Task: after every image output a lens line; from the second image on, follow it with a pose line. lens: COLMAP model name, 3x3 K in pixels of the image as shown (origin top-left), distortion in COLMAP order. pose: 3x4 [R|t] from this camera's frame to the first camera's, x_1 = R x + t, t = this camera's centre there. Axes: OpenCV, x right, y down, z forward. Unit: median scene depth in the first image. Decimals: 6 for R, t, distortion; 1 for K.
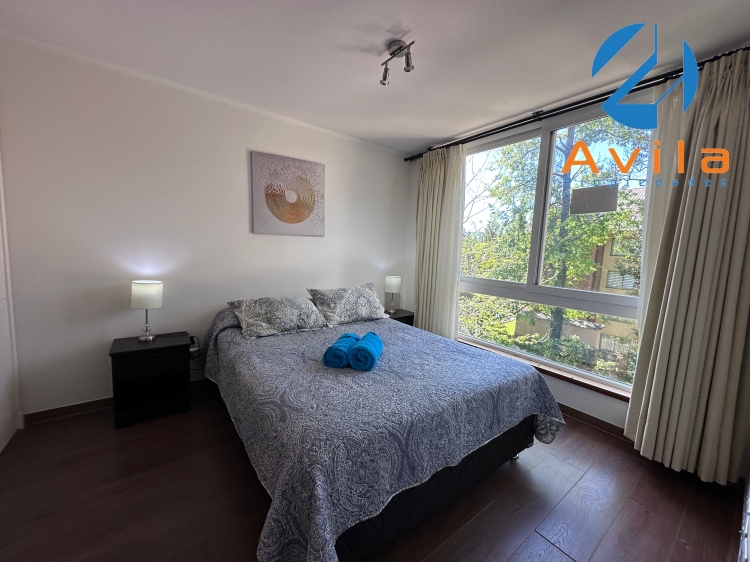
lens RADIAL K [[299.6, 0, 375.0], [0, 299.6, 281.0], [0, 0, 1]] dist [-0.000410, -0.000041]
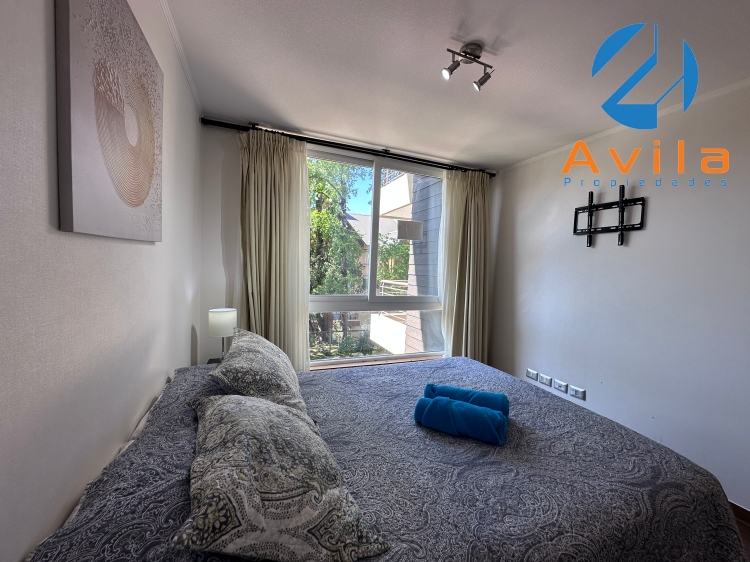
lens RADIAL K [[299.6, 0, 375.0], [0, 299.6, 281.0], [0, 0, 1]] dist [-0.000410, -0.000041]
pose [[0.254313, -0.078795, 0.963907, -0.641729], [0.075618, 0.995244, 0.061406, -0.127537], [-0.964161, 0.057272, 0.259062, 0.767085]]
